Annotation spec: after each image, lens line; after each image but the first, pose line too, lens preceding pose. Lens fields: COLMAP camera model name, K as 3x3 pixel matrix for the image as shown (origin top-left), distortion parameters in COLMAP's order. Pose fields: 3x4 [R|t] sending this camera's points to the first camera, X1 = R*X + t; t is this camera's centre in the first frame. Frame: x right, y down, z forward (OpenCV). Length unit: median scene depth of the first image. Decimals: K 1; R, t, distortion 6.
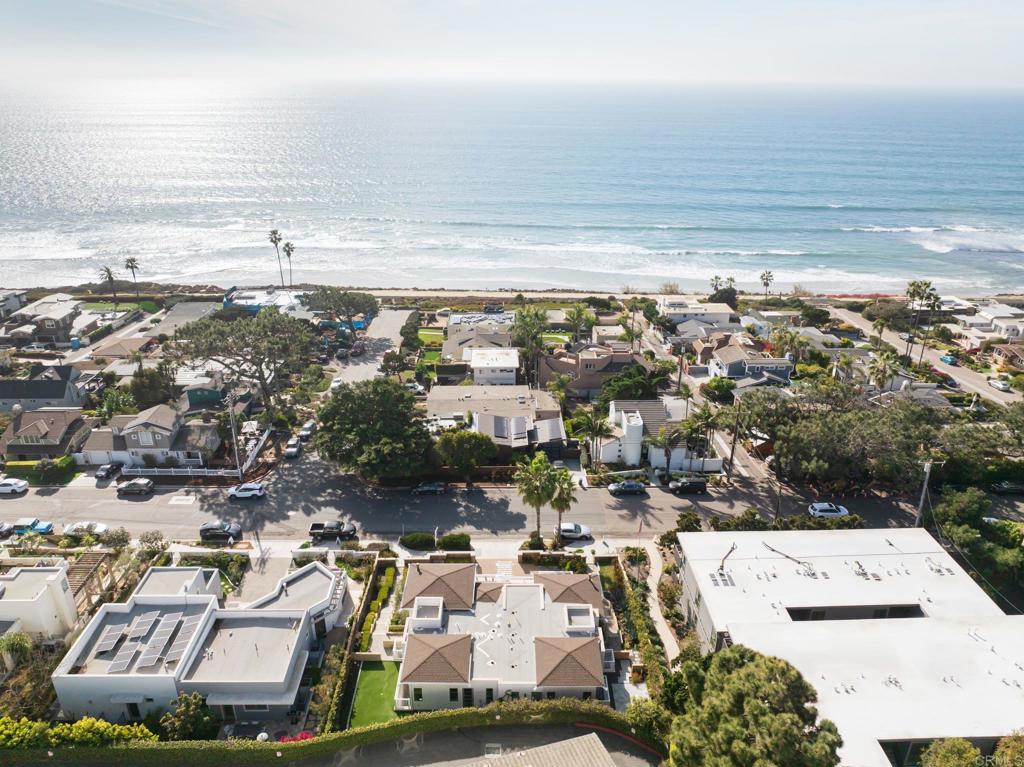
lens RADIAL K [[718.5, 0, 515.6], [0, 718.5, 381.8], [0, 0, 1]] dist [-0.038186, 0.001588]
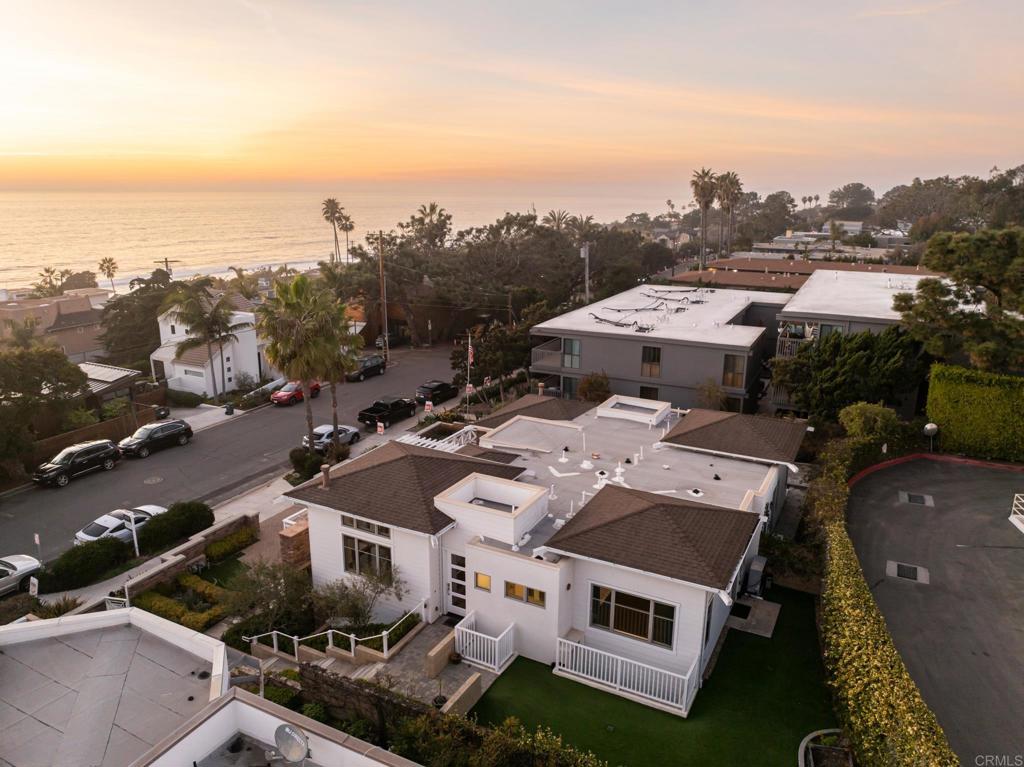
lens RADIAL K [[718.5, 0, 515.6], [0, 718.5, 381.8], [0, 0, 1]] dist [-0.038186, 0.001588]
pose [[0.469989, -0.231164, 0.851865, -0.318320], [0.344364, 0.936640, 0.064177, 0.183452], [-0.812726, 0.263189, 0.519815, 0.591028]]
